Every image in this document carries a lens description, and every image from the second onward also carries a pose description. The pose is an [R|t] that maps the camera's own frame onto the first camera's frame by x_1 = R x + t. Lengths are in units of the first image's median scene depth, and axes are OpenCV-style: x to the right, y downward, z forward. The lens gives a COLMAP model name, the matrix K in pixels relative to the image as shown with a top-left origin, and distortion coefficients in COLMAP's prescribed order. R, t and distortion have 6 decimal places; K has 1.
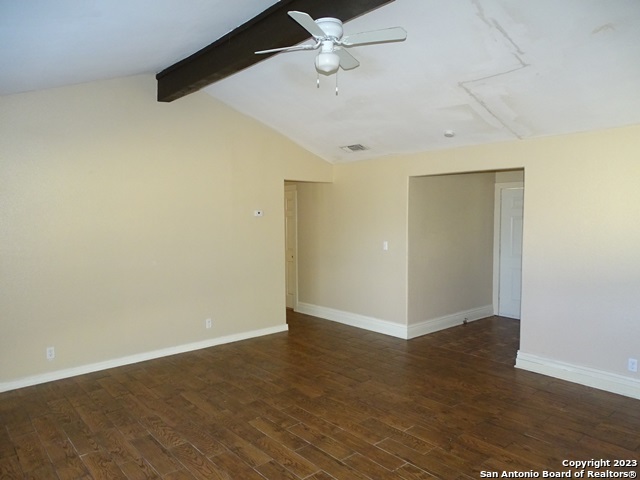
lens RADIAL K [[460.7, 0, 318.3], [0, 460.7, 235.0], [0, 0, 1]] dist [0.000531, 0.001747]
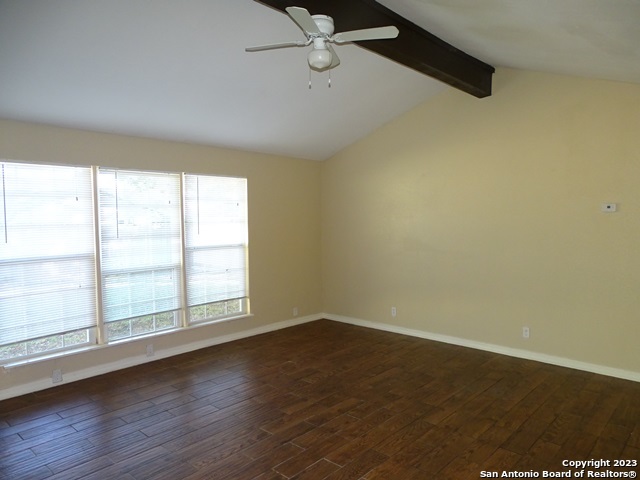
lens RADIAL K [[460.7, 0, 321.9], [0, 460.7, 244.4], [0, 0, 1]] dist [0.000531, 0.001747]
pose [[0.140121, 0.081914, -0.986740, 0.823278], [-0.045892, 0.996038, 0.076169, -0.037393], [0.989070, 0.034610, 0.143325, 0.696487]]
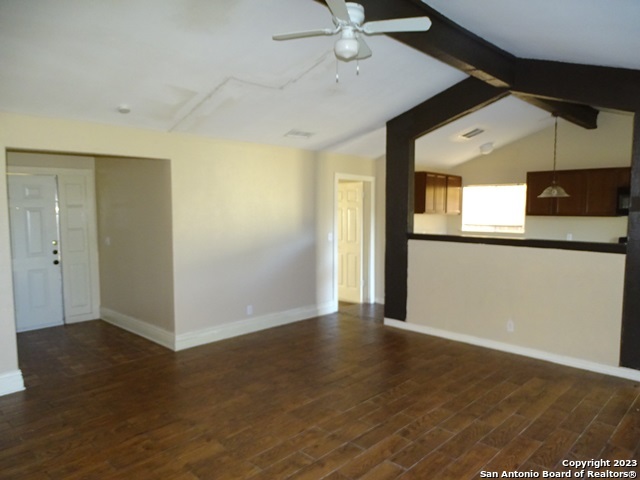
lens RADIAL K [[460.7, 0, 324.2], [0, 460.7, 243.0], [0, 0, 1]] dist [0.000531, 0.001747]
pose [[-0.106091, -0.079243, 0.991194, -0.777205], [0.042236, 0.995561, 0.084113, -0.039481], [-0.993459, 0.050788, -0.102273, 0.934004]]
